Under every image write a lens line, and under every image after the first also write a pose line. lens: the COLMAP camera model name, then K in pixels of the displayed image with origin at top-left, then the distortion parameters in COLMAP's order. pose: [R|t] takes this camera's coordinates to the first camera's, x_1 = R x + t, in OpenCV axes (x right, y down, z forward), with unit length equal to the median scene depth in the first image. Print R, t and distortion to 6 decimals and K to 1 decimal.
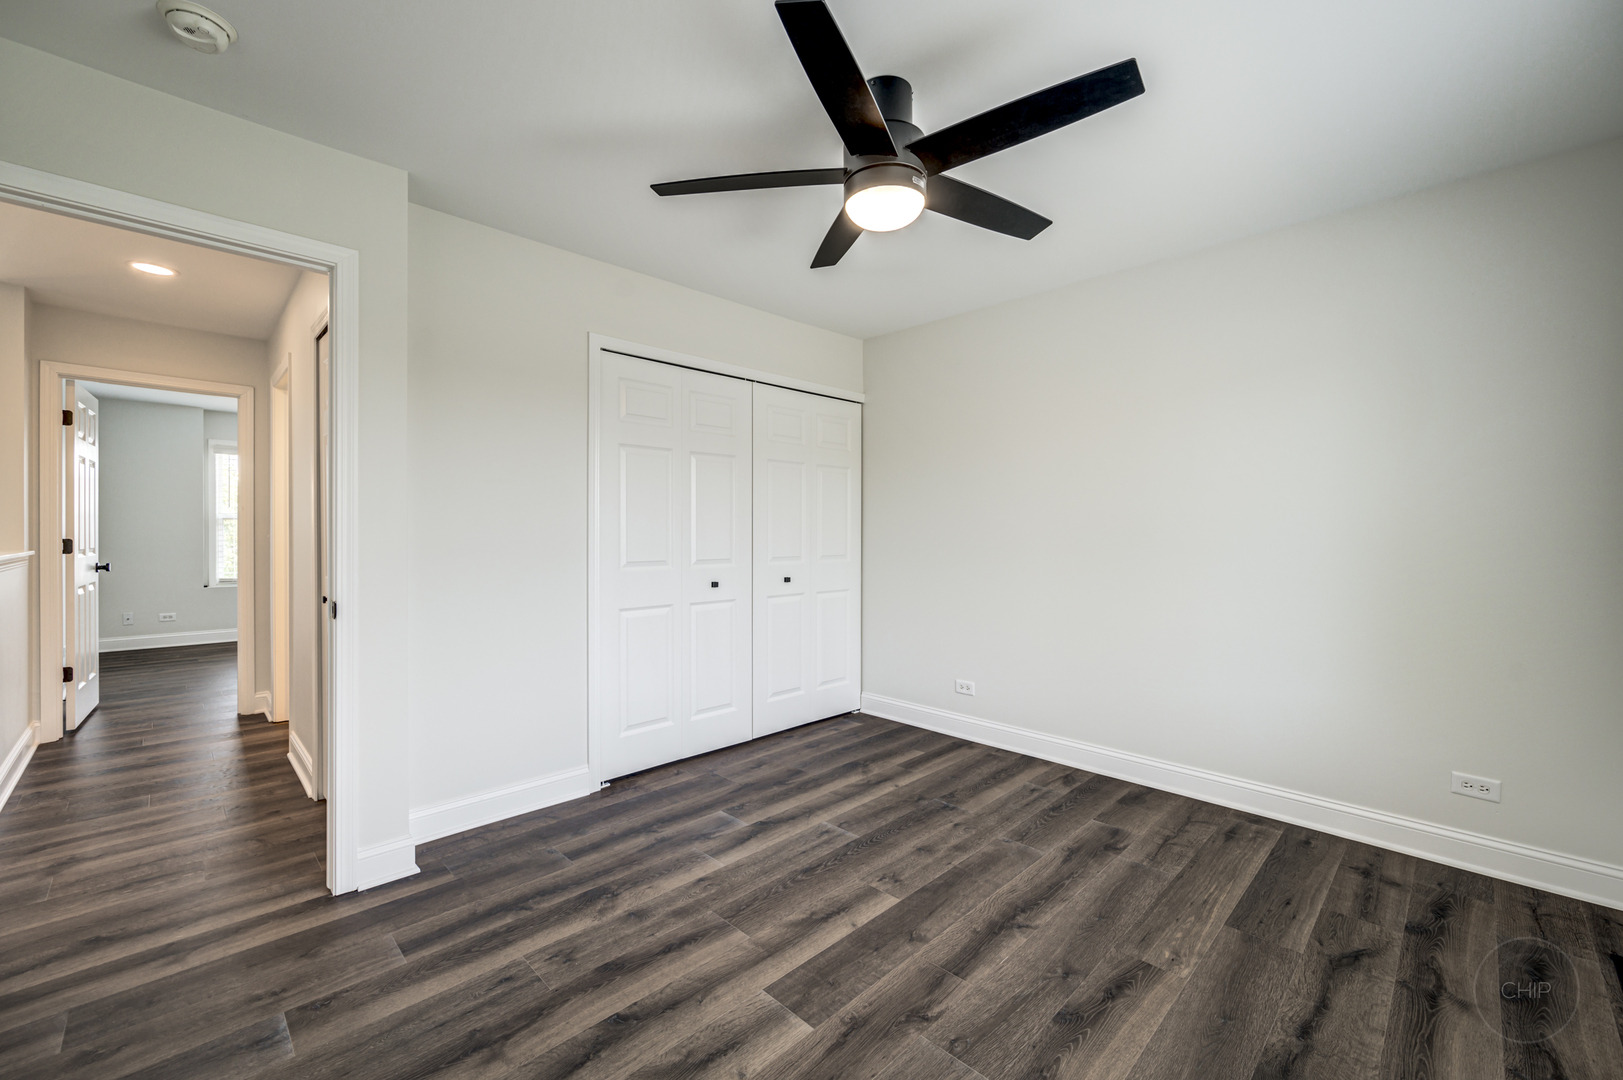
lens RADIAL K [[647.3, 0, 819.1], [0, 647.3, 534.6], [0, 0, 1]] dist [0.001055, 0.000242]
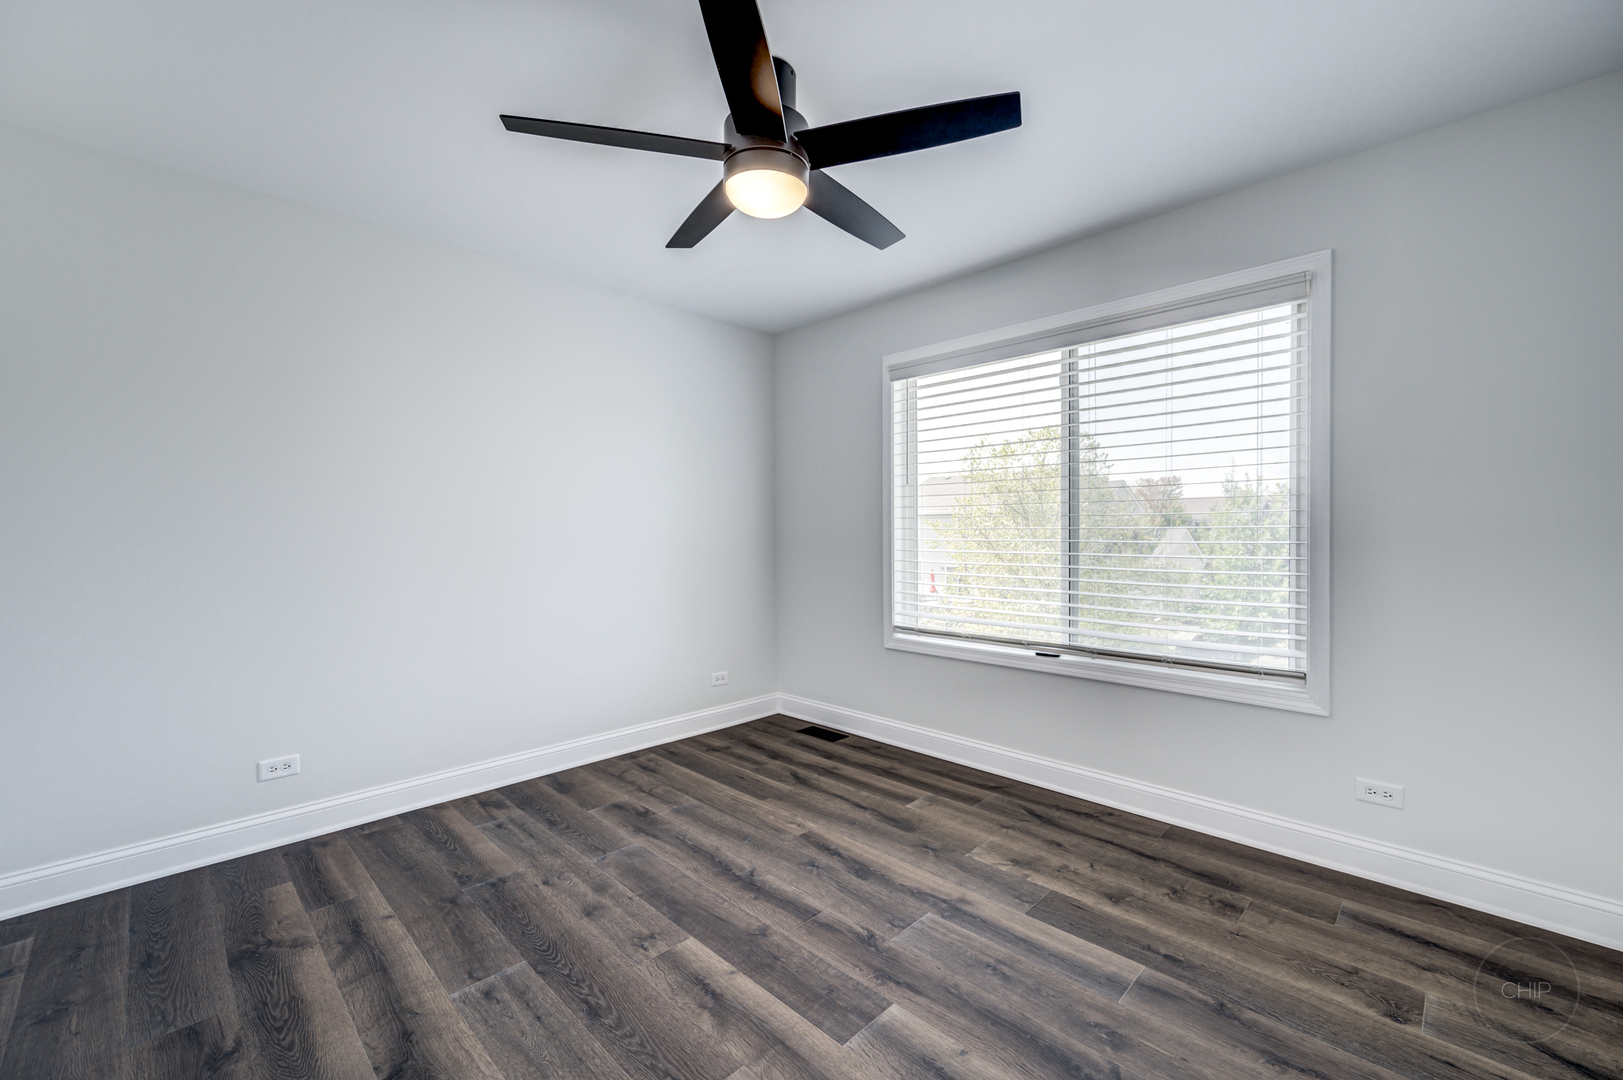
lens RADIAL K [[647.3, 0, 819.1], [0, 647.3, 534.6], [0, 0, 1]] dist [0.001055, 0.000242]
pose [[0.014899, -0.007888, 0.999858, -0.660065], [0.008833, 0.999931, 0.007757, 0.000929], [-0.999850, 0.008716, 0.014968, 0.694714]]
